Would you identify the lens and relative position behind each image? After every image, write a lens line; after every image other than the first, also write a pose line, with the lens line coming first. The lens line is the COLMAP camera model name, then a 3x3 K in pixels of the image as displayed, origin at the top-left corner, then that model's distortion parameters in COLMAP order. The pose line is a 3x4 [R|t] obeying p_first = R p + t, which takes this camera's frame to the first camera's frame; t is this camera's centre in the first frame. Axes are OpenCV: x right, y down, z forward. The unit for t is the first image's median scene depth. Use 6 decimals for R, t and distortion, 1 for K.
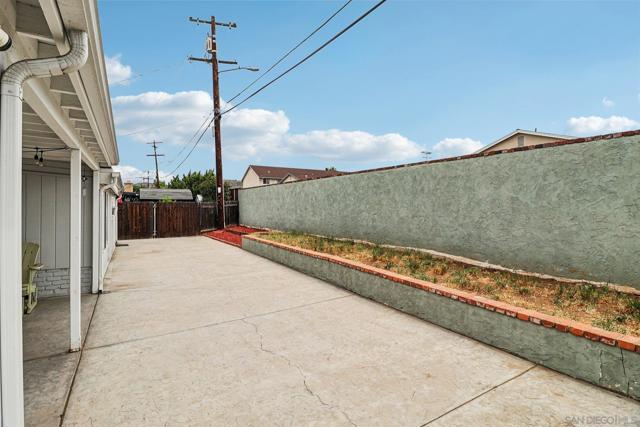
lens RADIAL K [[327.6, 0, 318.3], [0, 327.6, 213.7], [0, 0, 1]] dist [-0.005553, -0.001835]
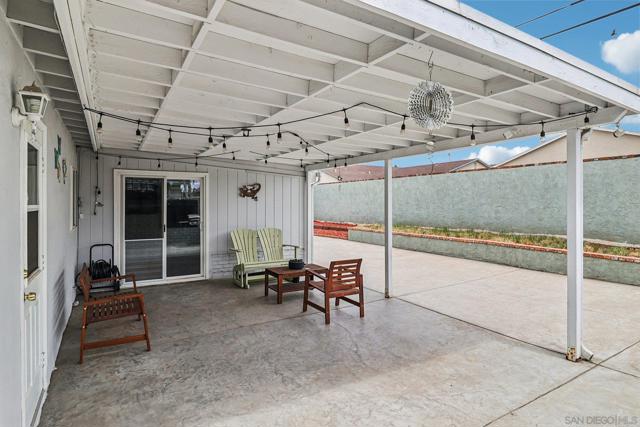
lens RADIAL K [[360.3, 0, 325.5], [0, 360.3, 209.3], [0, 0, 1]] dist [-0.002749, -0.001266]
pose [[0.999974, -0.004015, 0.005950, -0.502614], [0.004045, 0.999980, -0.004930, 0.016746], [-0.005931, 0.004954, 0.999970, -0.293353]]
